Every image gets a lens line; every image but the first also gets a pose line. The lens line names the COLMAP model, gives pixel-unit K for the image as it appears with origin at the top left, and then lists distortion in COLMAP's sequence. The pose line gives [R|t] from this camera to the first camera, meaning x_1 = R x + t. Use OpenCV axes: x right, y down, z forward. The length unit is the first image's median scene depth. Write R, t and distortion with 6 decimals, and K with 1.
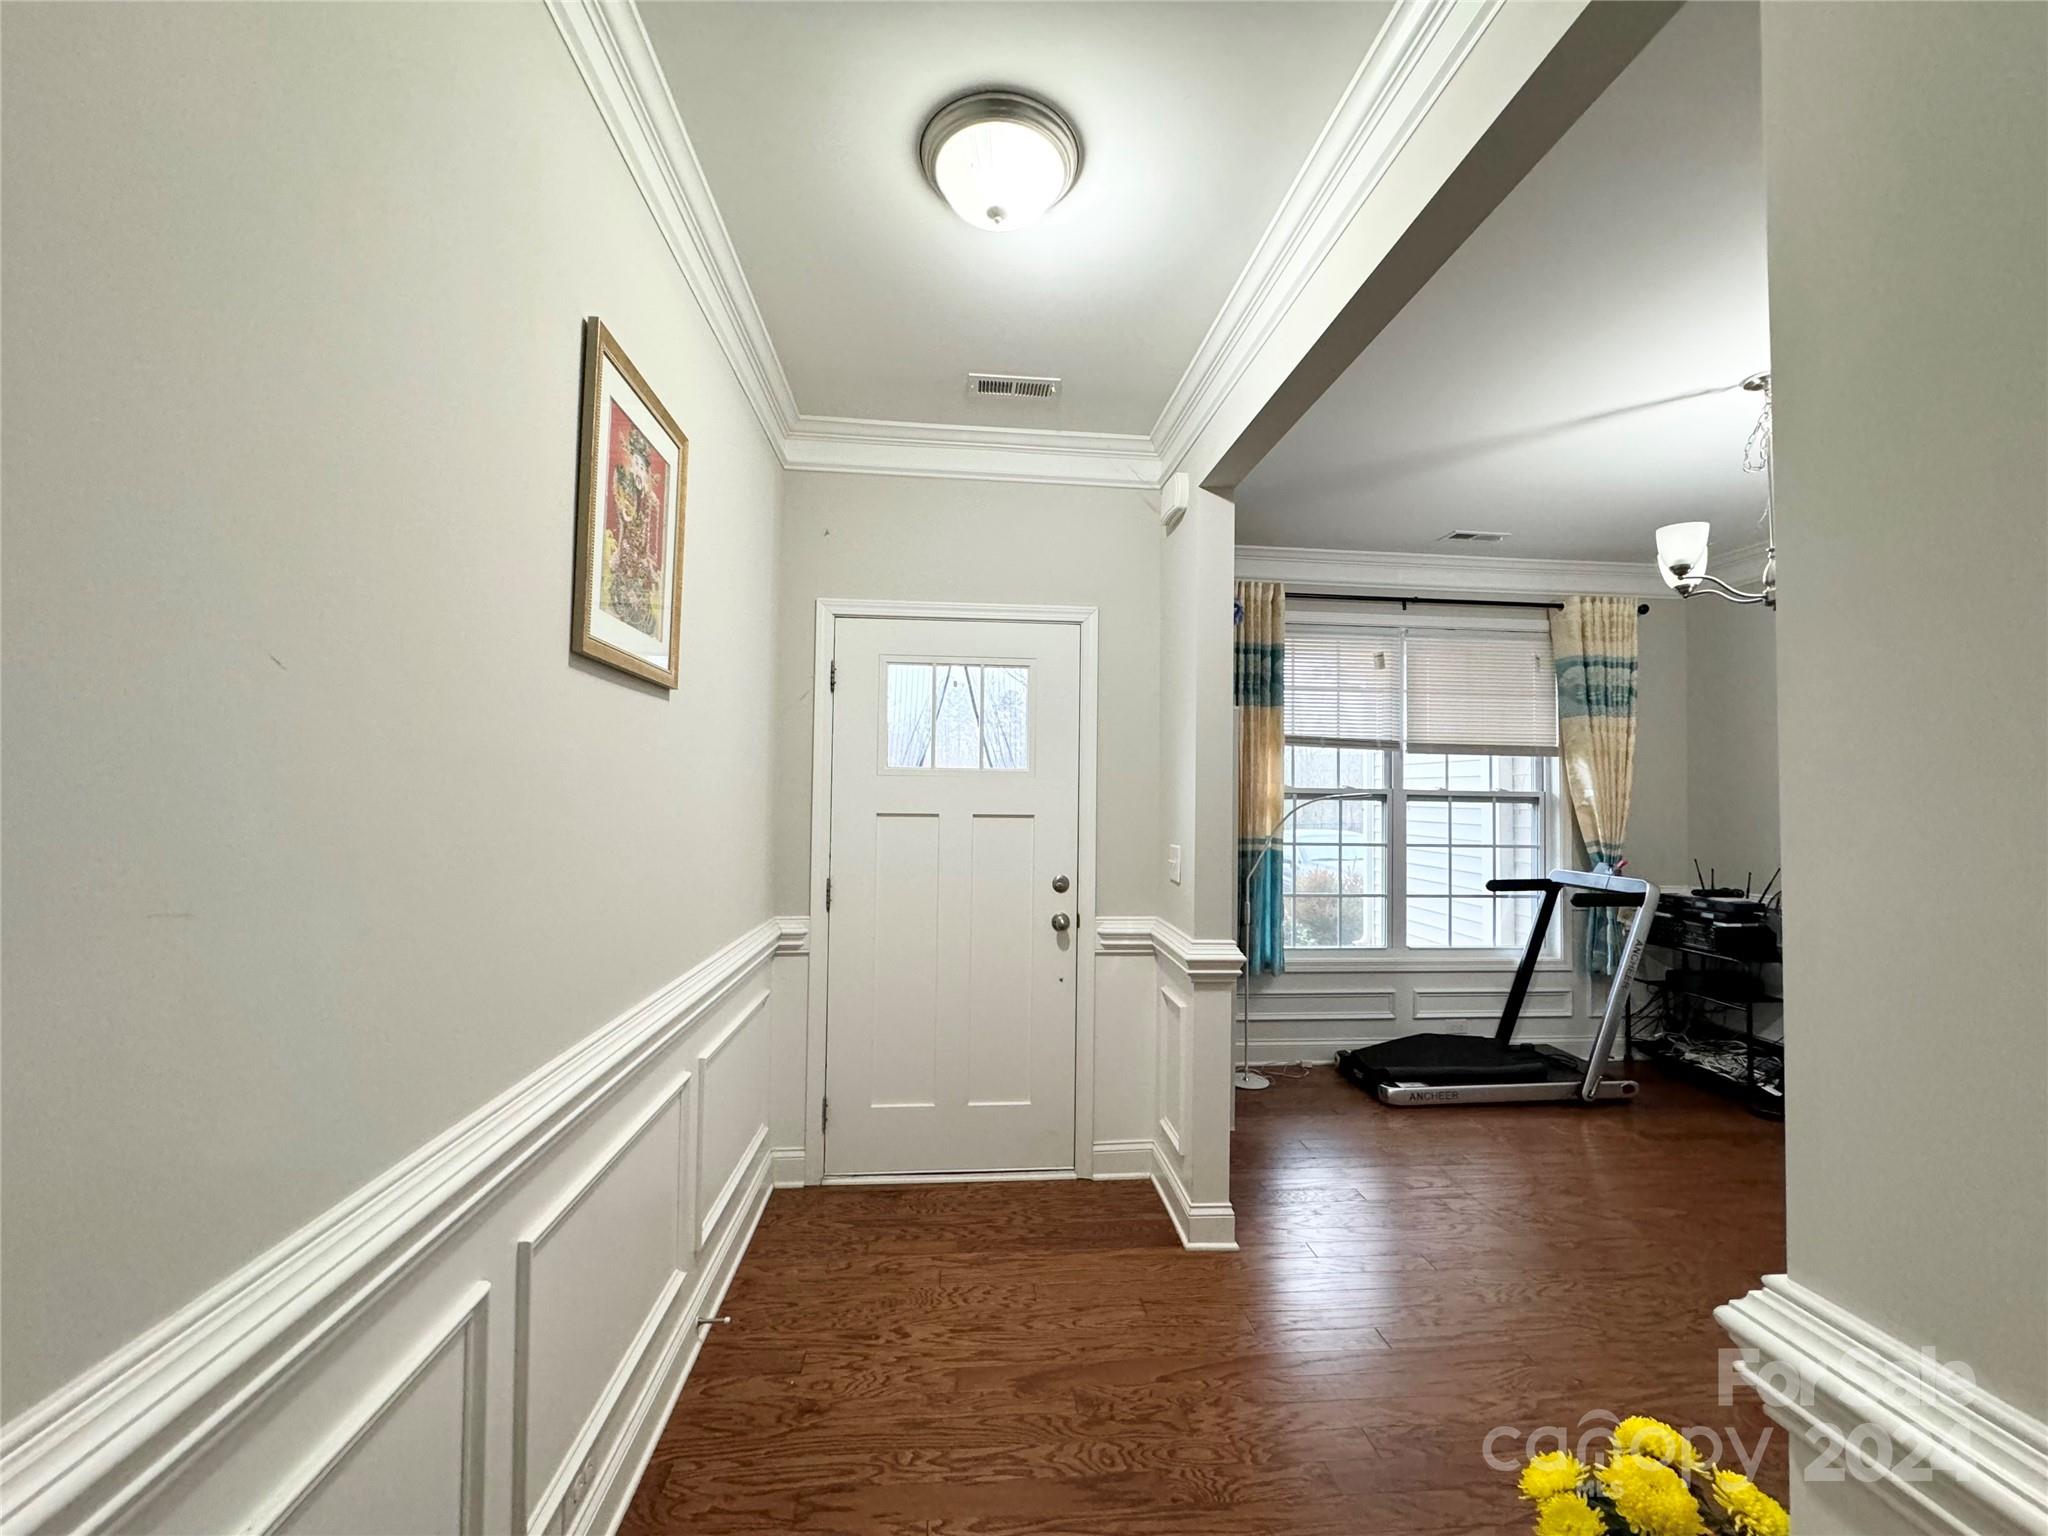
lens RADIAL K [[814.8, 0, 1024.7], [0, 814.8, 766.7], [0, 0, 1]] dist [-0.002528, 0.000361]
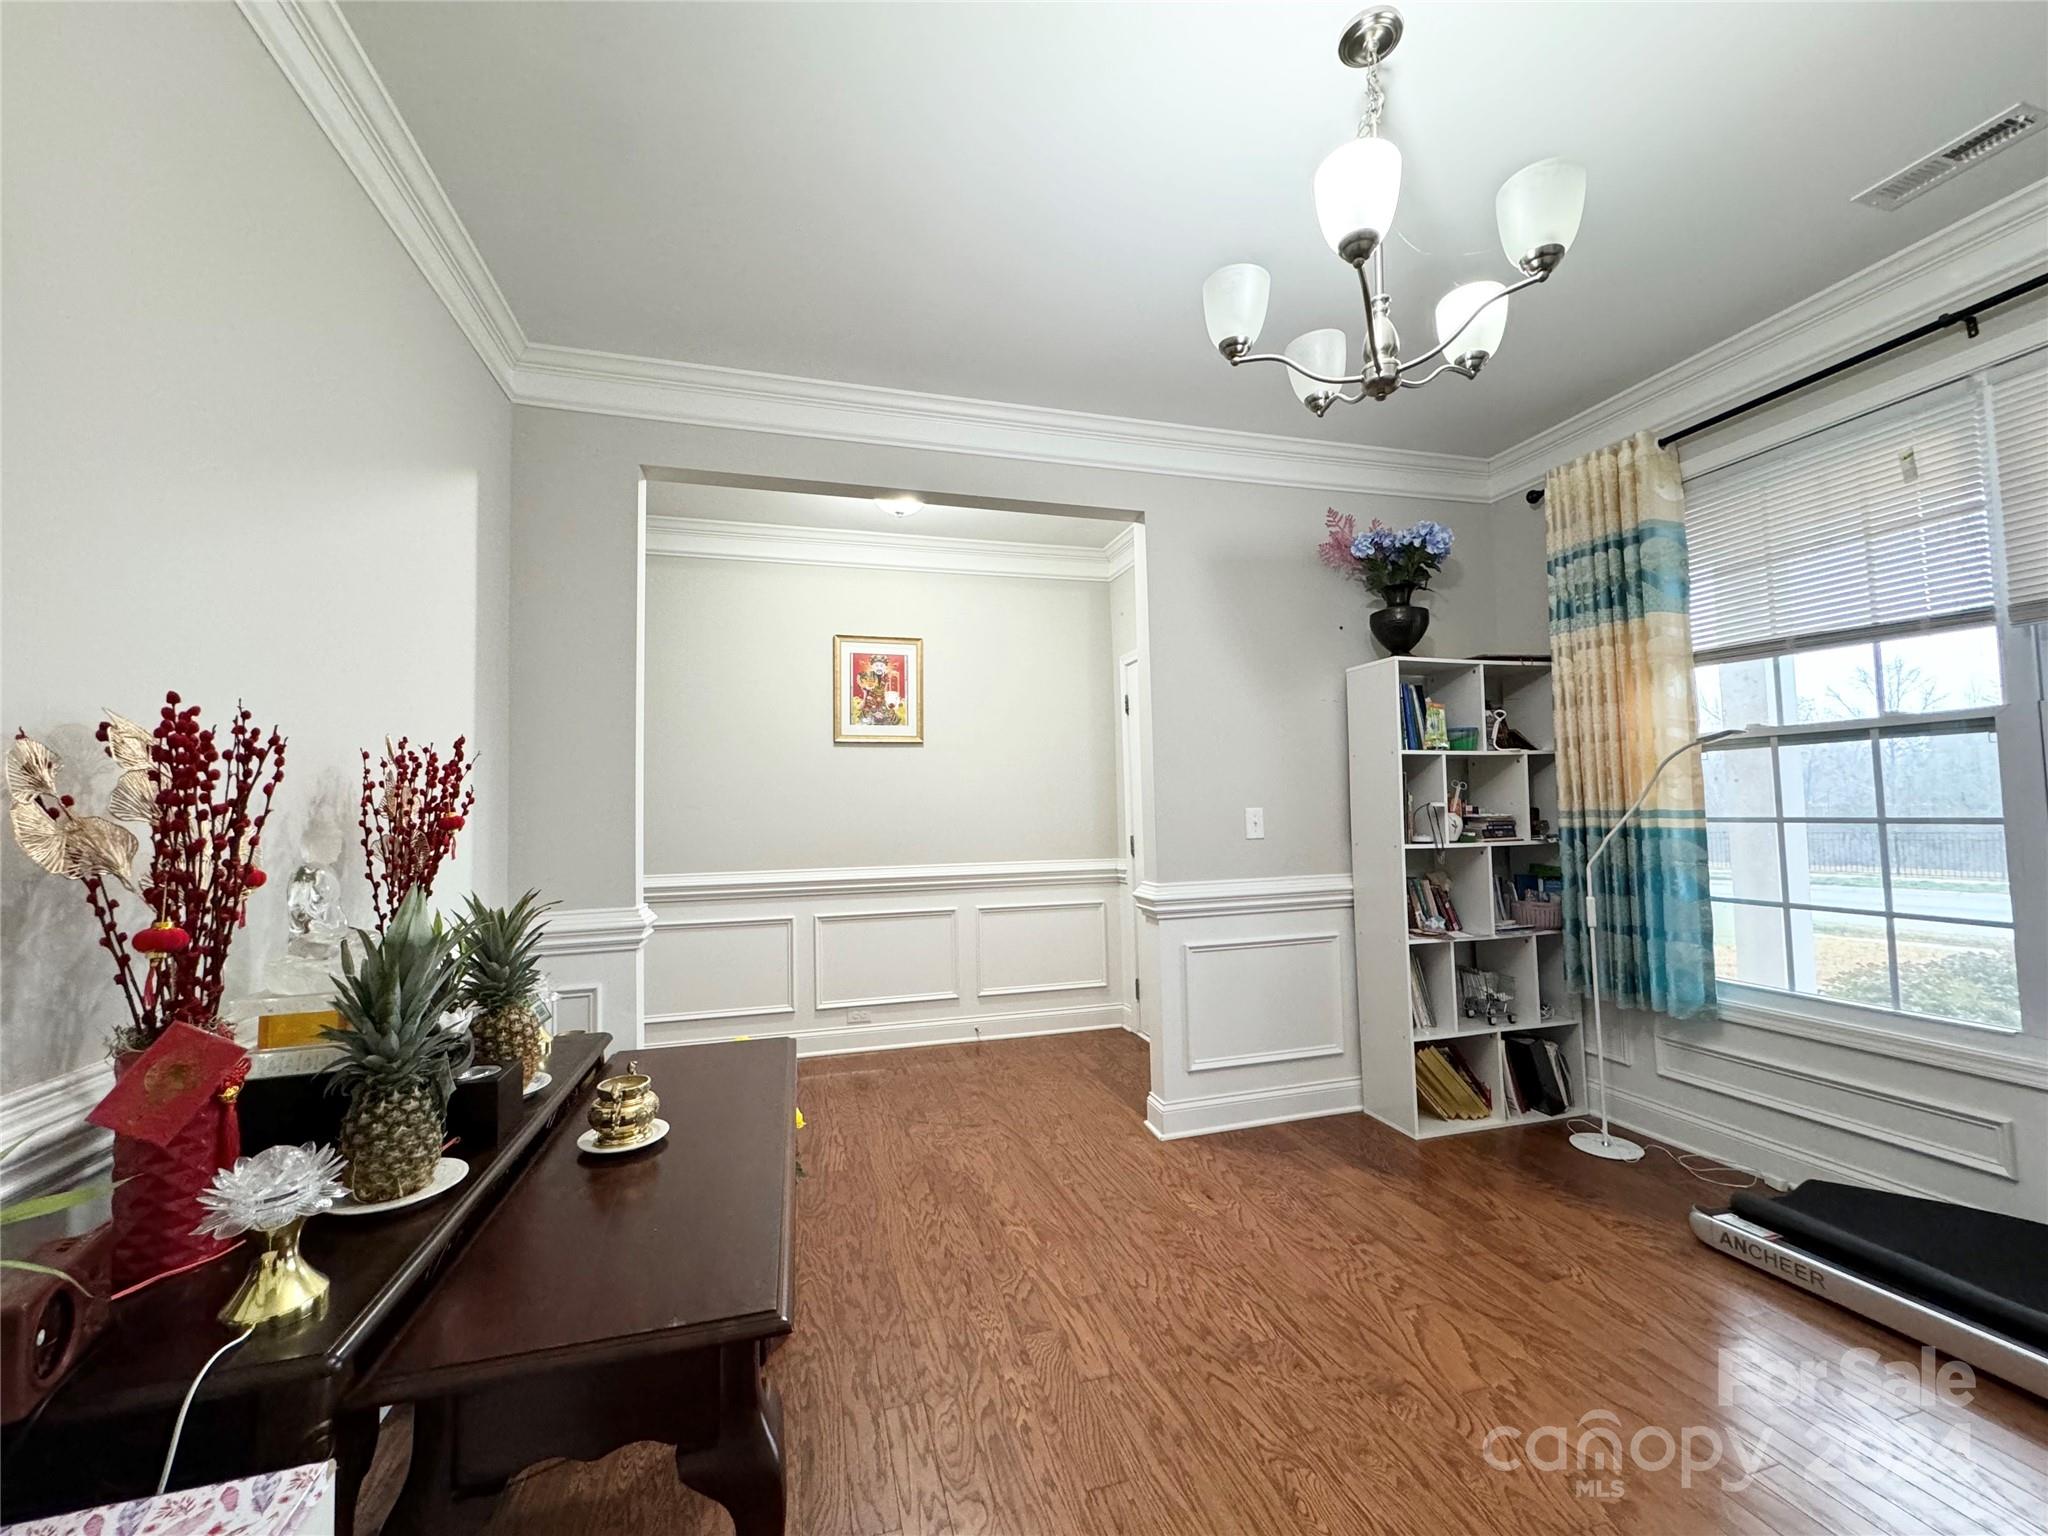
lens RADIAL K [[814.8, 0, 1019.6], [0, 814.8, 767.7], [0, 0, 1]] dist [-0.002528, 0.000361]
pose [[0.184377, -0.071701, -0.980237, 0.857158], [0.059180, 0.996336, -0.061747, 0.062994], [0.981072, -0.046626, 0.187945, 0.352696]]
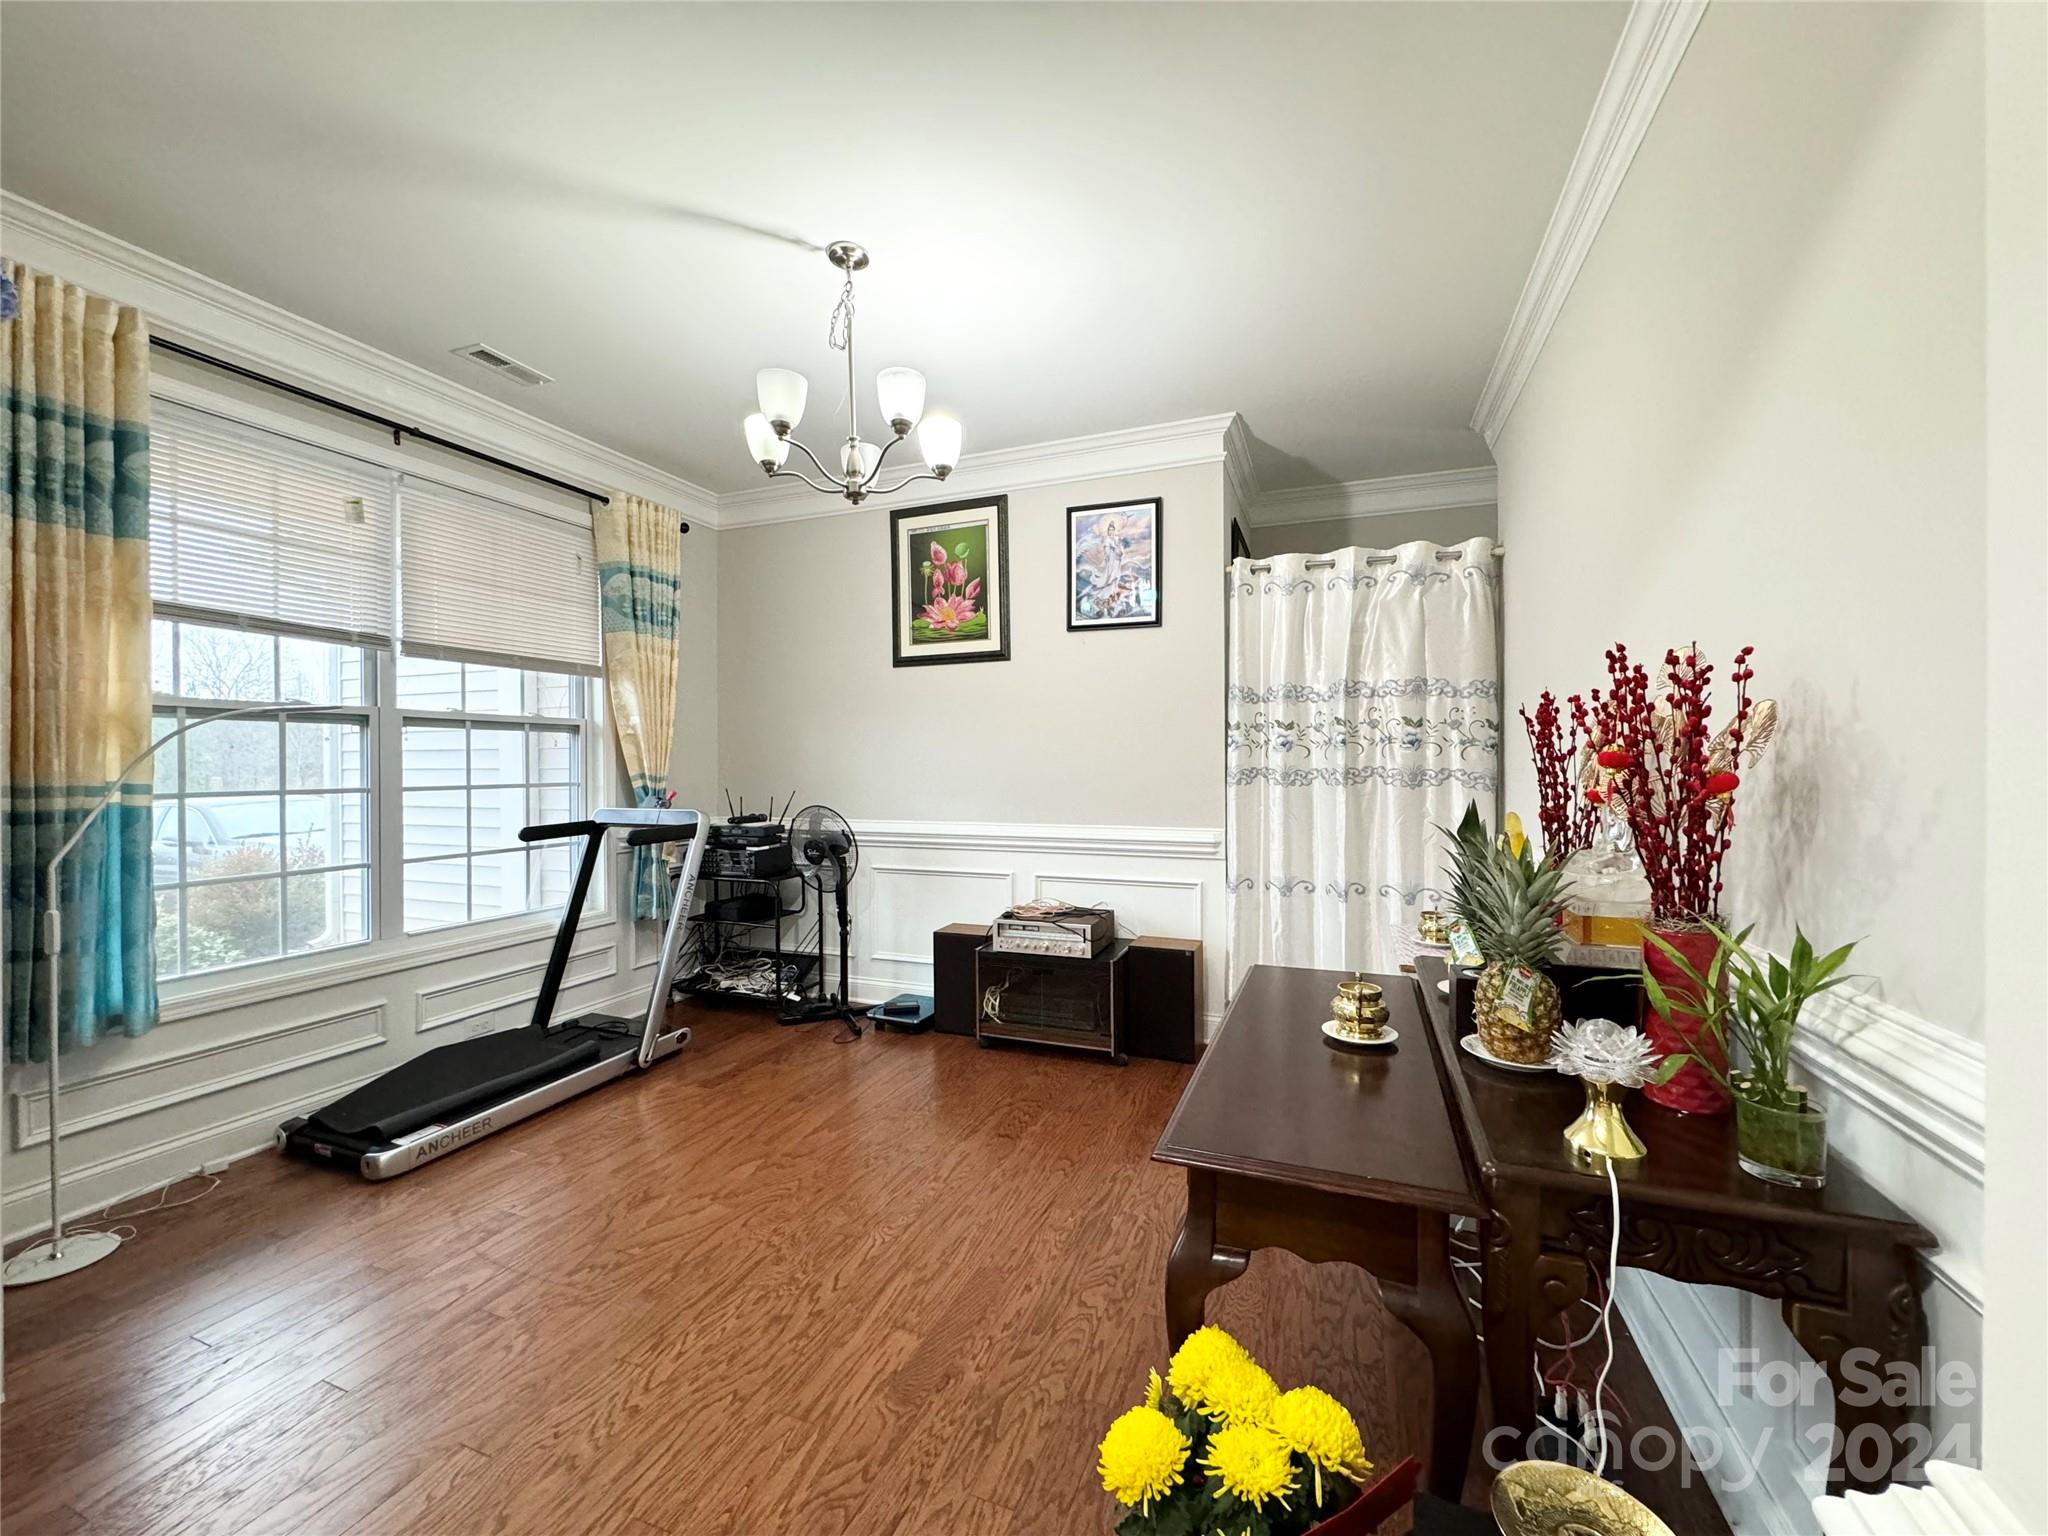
lens RADIAL K [[814.8, 0, 1025.5], [0, 814.8, 766.6], [0, 0, 1]] dist [-0.002528, 0.000361]
pose [[0.446682, -0.022217, 0.894417, 0.089884], [-0.018673, 0.999242, 0.034146, 0.046081], [-0.894498, -0.031953, 0.445929, 0.225876]]
